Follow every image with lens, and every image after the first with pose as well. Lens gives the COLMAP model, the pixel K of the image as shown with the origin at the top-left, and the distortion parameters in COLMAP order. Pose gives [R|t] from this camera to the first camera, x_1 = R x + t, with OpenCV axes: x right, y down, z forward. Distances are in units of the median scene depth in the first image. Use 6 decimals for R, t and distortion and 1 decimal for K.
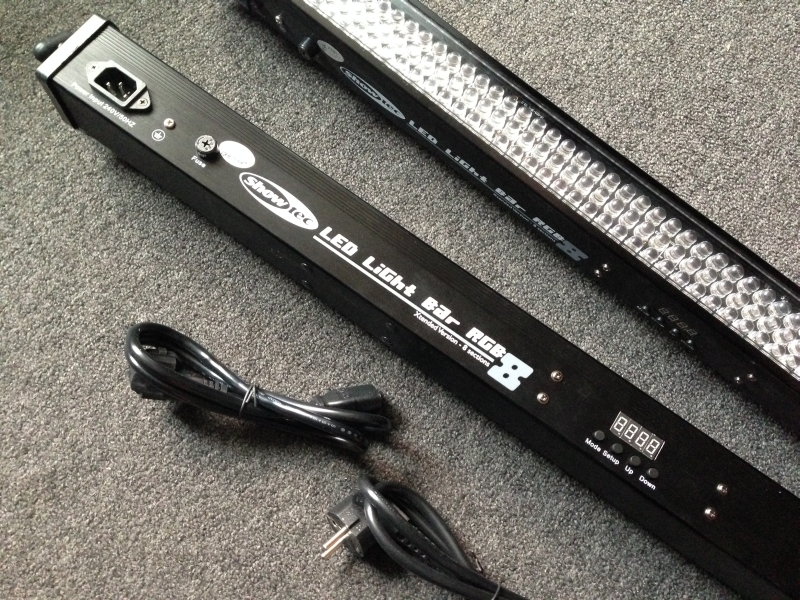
lens RADIAL K [[770.2, 0, 396.8], [0, 770.2, 296.9], [0, 0, 1]] dist [0.043716, 0.000000]
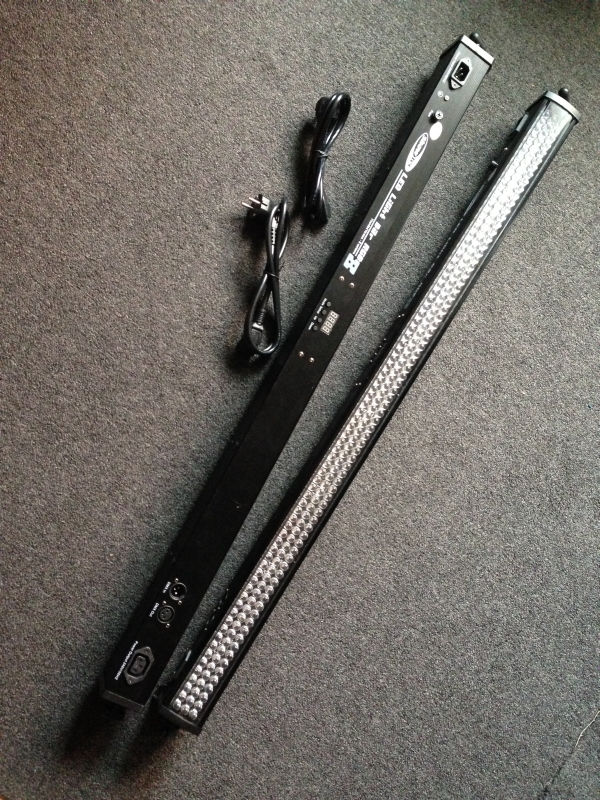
lens RADIAL K [[770.2, 0, 297.9], [0, 770.2, 403.6], [0, 0, 1]] dist [0.043716, 0.000000]
pose [[0.113776, 0.993032, -0.030713, 0.571674], [-0.993084, 0.114575, 0.025630, 0.229824], [0.028970, 0.027585, 0.999200, -1.153094]]
